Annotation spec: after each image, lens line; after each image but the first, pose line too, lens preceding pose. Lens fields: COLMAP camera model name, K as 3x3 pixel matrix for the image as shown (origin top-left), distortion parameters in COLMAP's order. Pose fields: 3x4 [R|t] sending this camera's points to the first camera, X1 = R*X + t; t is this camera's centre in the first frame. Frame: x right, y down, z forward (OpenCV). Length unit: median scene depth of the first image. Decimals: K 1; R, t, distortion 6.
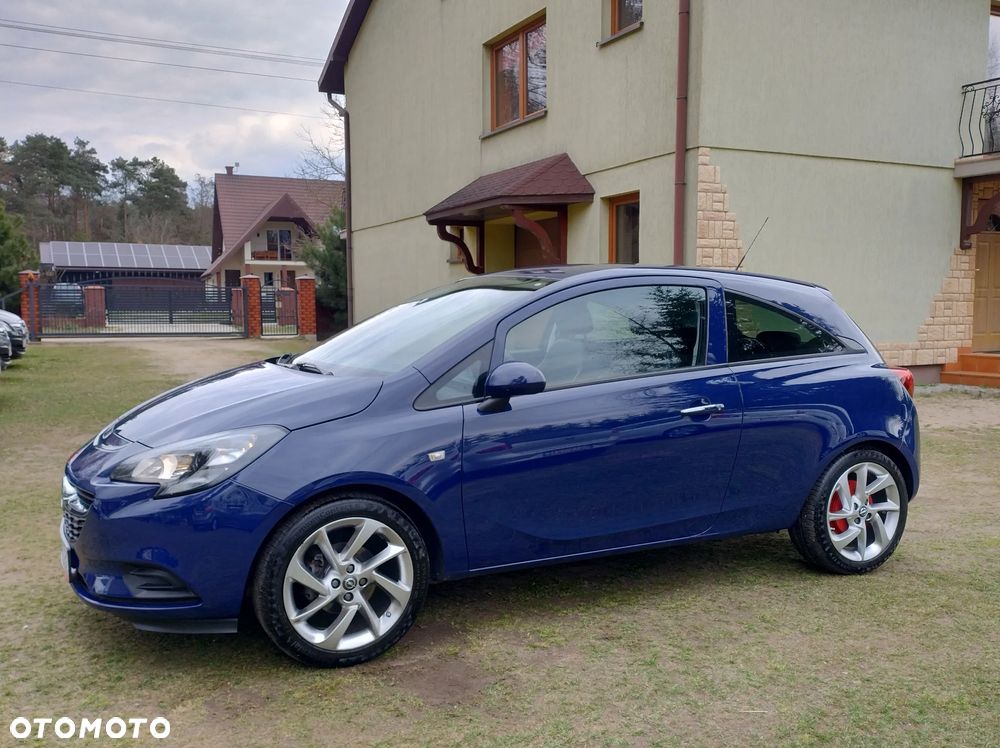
lens RADIAL K [[916.6, 0, 500.1], [0, 916.6, 393.8], [0, 0, 1]] dist [0.105640, -0.175587]
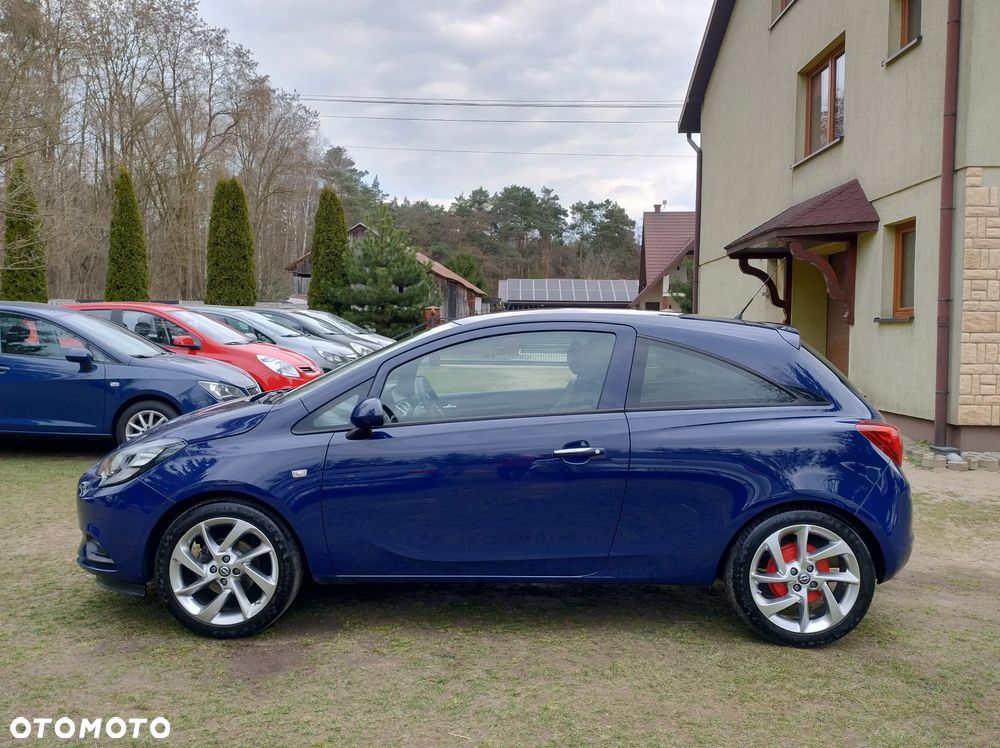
lens RADIAL K [[913.7, 0, 500.0], [0, 913.7, 374.0], [0, 0, 1]] dist [0.129002, -0.230018]
pose [[0.885153, 0.030214, -0.464319, 0.238016], [-0.054819, 0.997711, -0.039581, -0.009393], [0.462060, 0.060489, 0.884783, 0.017971]]
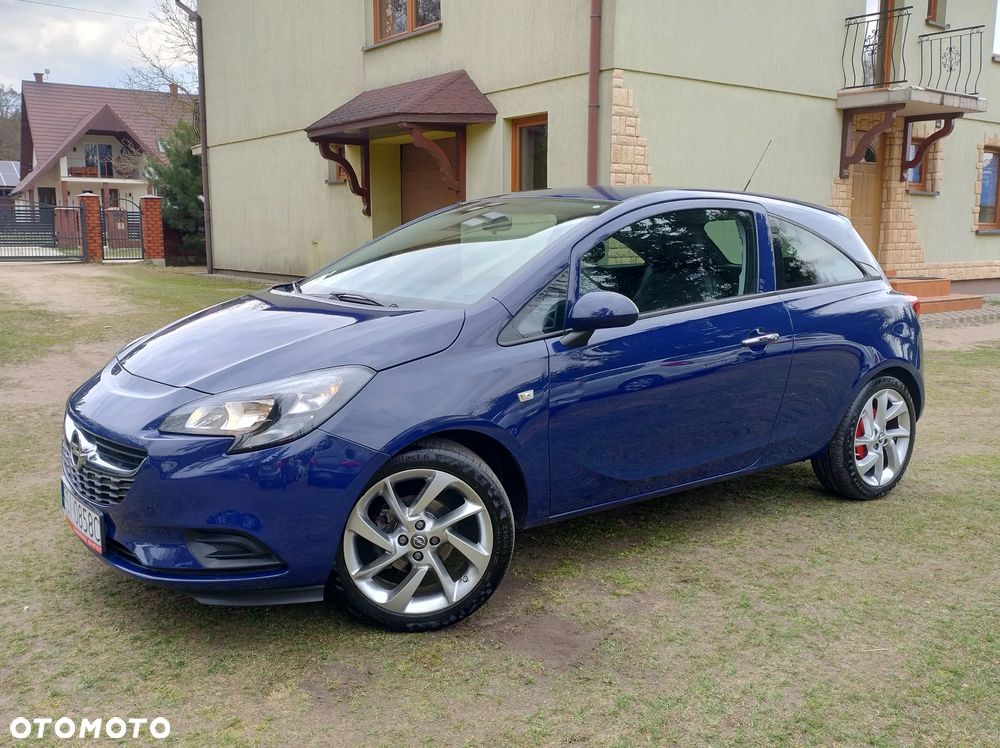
lens RADIAL K [[913.7, 0, 500.0], [0, 913.7, 374.0], [0, 0, 1]] dist [0.129002, -0.230018]
pose [[0.983852, -0.020085, 0.177856, -0.084336], [0.009615, 0.998180, 0.059539, -0.002601], [-0.178728, -0.056867, 0.982254, 0.038841]]
